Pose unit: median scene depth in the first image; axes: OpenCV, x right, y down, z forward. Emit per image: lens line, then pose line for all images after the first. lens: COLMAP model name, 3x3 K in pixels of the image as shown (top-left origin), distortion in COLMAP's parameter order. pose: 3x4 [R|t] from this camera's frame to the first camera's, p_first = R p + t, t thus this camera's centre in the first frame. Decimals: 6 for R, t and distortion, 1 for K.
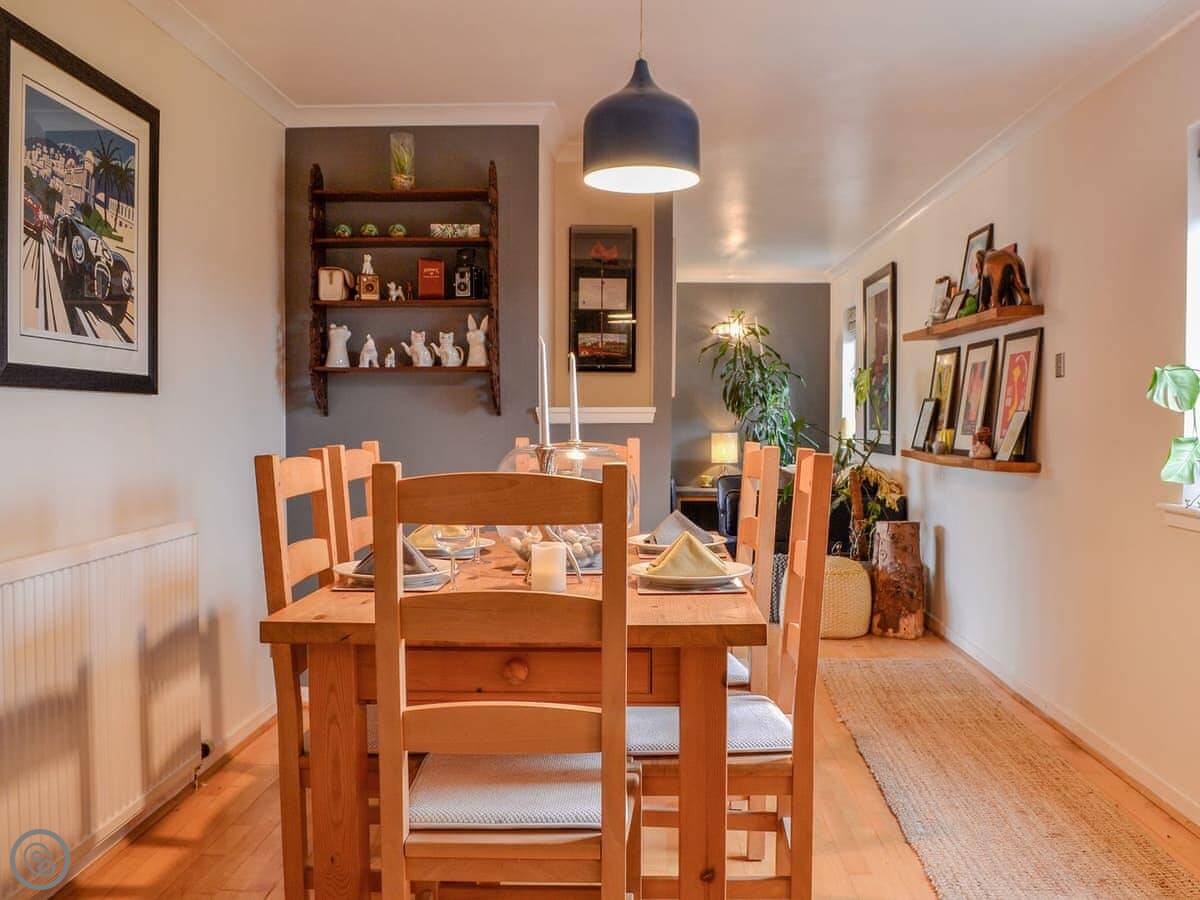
lens RADIAL K [[1105.5, 0, 600.0], [0, 1105.5, 450.0], [0, 0, 1]] dist [-0.070590, -0.008793]
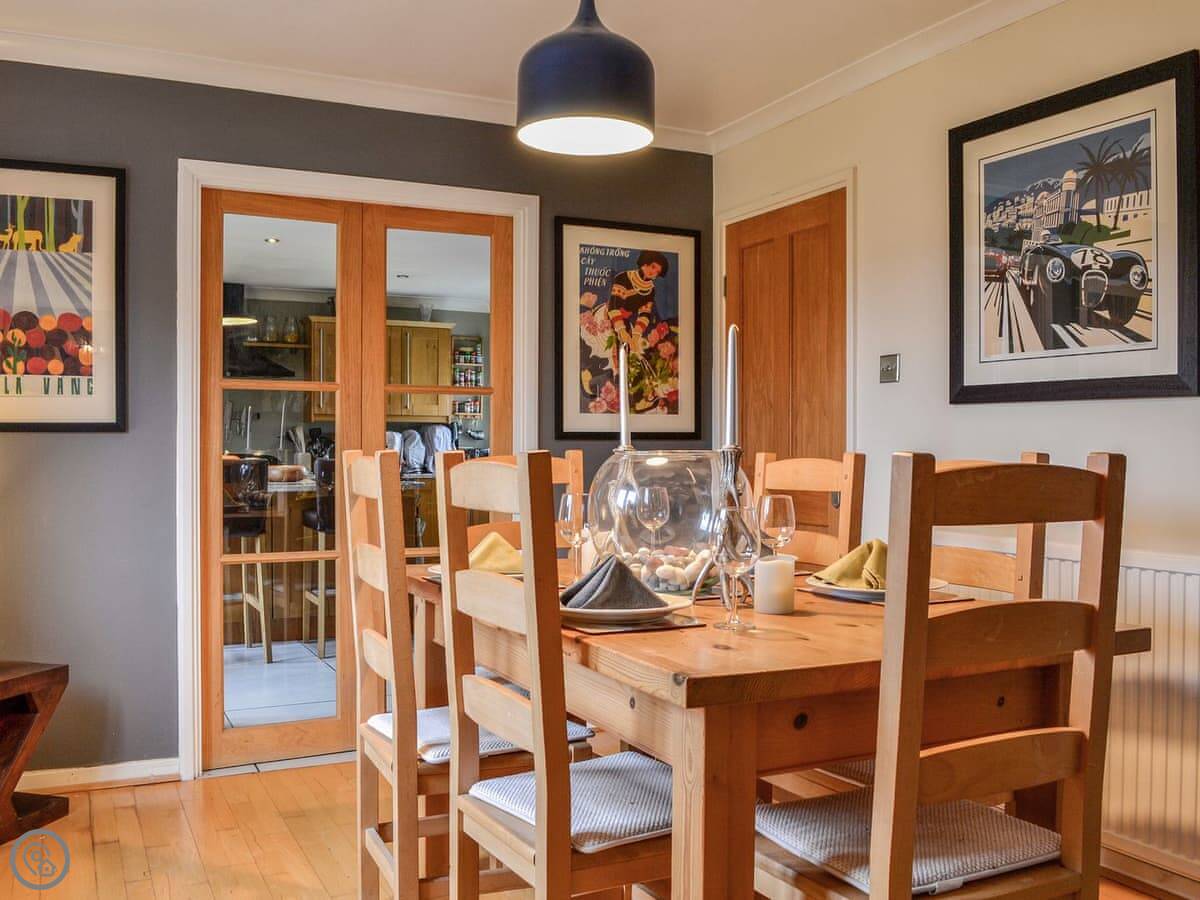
lens RADIAL K [[1105.5, 0, 600.0], [0, 1105.5, 450.0], [0, 0, 1]] dist [-0.070590, -0.008793]
pose [[-0.881932, 0.004122, -0.471359, 0.426335], [-0.014342, 0.999264, 0.035573, -0.037518], [0.471159, 0.038134, -0.881224, 1.729563]]
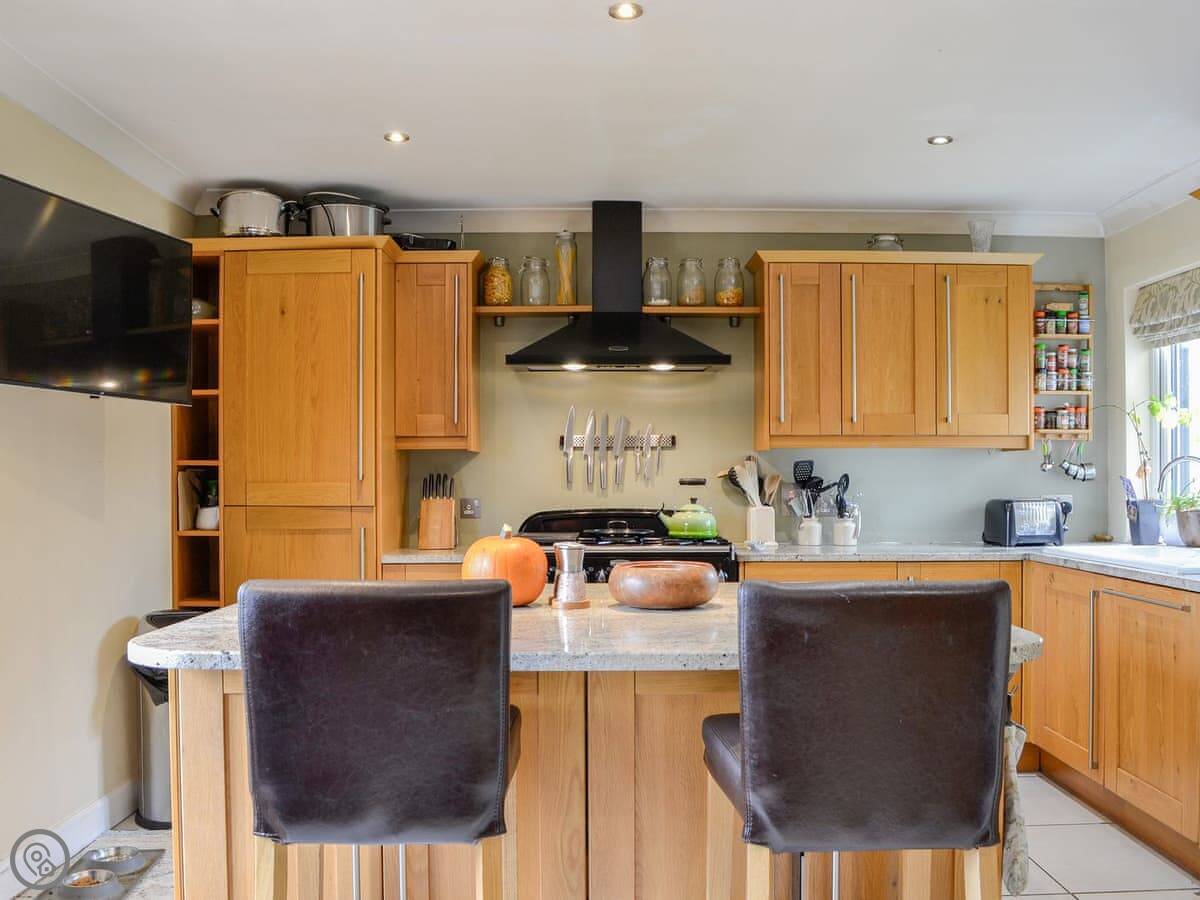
lens RADIAL K [[1094.6, 0, 595.7], [0, 1094.6, 475.8], [0, 0, 1]] dist [-0.061067, 0.003113]
pose [[-0.999545, -0.000089, -0.030176, 0.322851], [-0.001045, 0.999497, 0.031692, -0.029784], [0.030158, 0.031709, -0.999042, 1.383997]]
